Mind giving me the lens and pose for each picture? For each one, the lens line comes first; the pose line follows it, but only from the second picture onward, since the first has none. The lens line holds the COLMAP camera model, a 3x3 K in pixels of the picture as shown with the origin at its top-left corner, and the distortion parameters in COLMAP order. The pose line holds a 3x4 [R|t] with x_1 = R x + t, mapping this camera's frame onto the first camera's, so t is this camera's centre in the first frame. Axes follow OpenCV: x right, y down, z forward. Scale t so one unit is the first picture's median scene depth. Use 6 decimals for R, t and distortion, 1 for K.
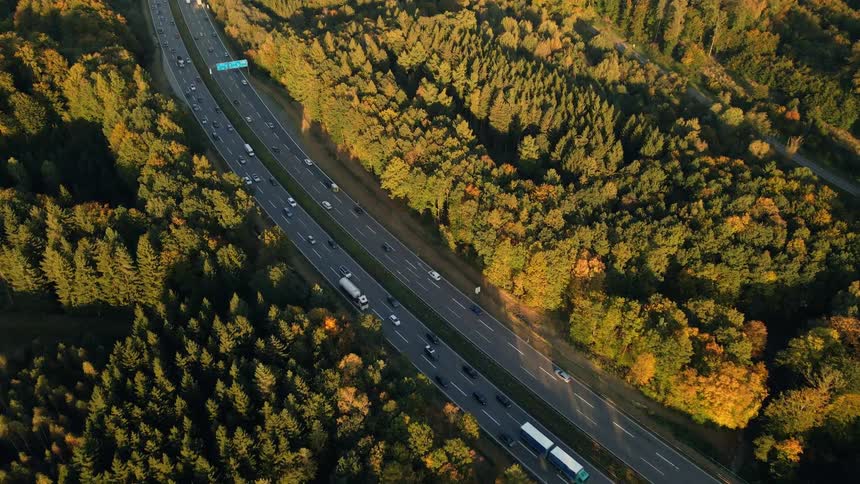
lens RADIAL K [[617.8, 0, 426.1], [0, 617.8, 242.4], [0, 0, 1]] dist [0.001756, 0.009231]
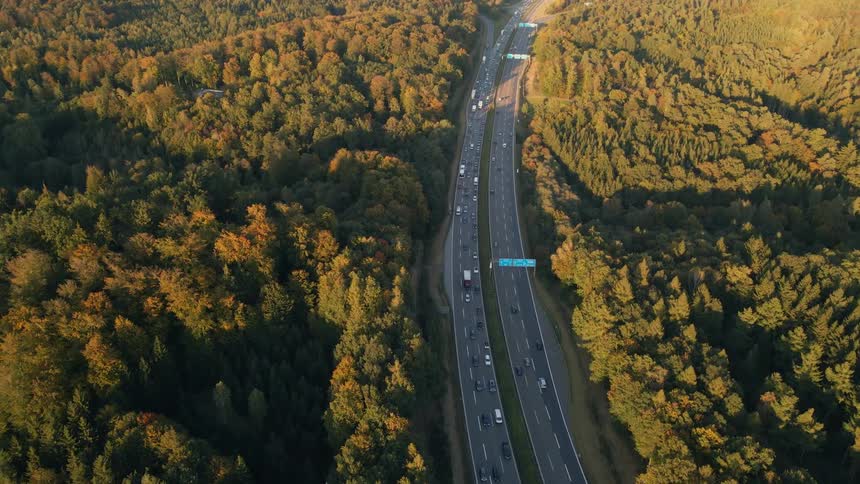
lens RADIAL K [[617.8, 0, 426.1], [0, 617.8, 242.4], [0, 0, 1]] dist [0.001756, 0.009231]
pose [[0.870956, 0.209148, -0.444627, -0.067056], [-0.280132, 0.954779, -0.099617, -0.235490], [0.403685, 0.211316, 0.890159, 0.242859]]
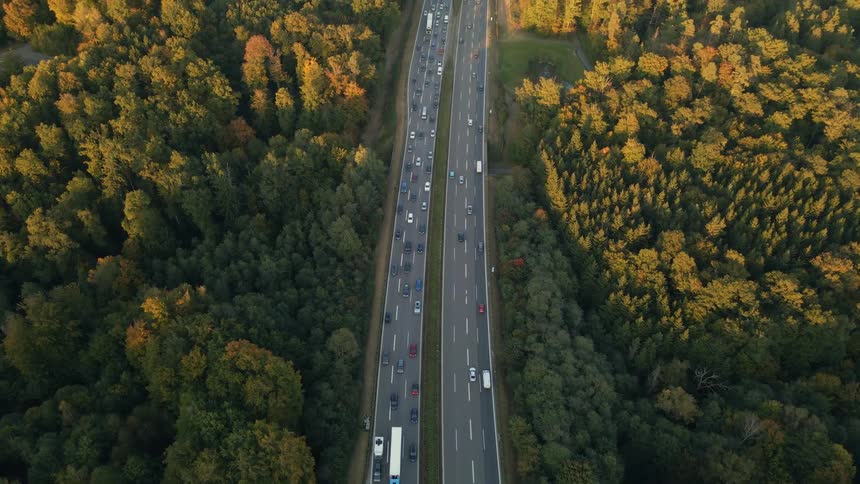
lens RADIAL K [[611.0, 0, 420.7], [0, 611.0, 242.6], [0, 0, 1]] dist [0.024246, 0.001698]
pose [[0.898695, 0.276545, -0.340397, -0.355472], [-0.238661, 0.959535, 0.149446, -0.695737], [0.367951, -0.053067, 0.928330, 0.752705]]
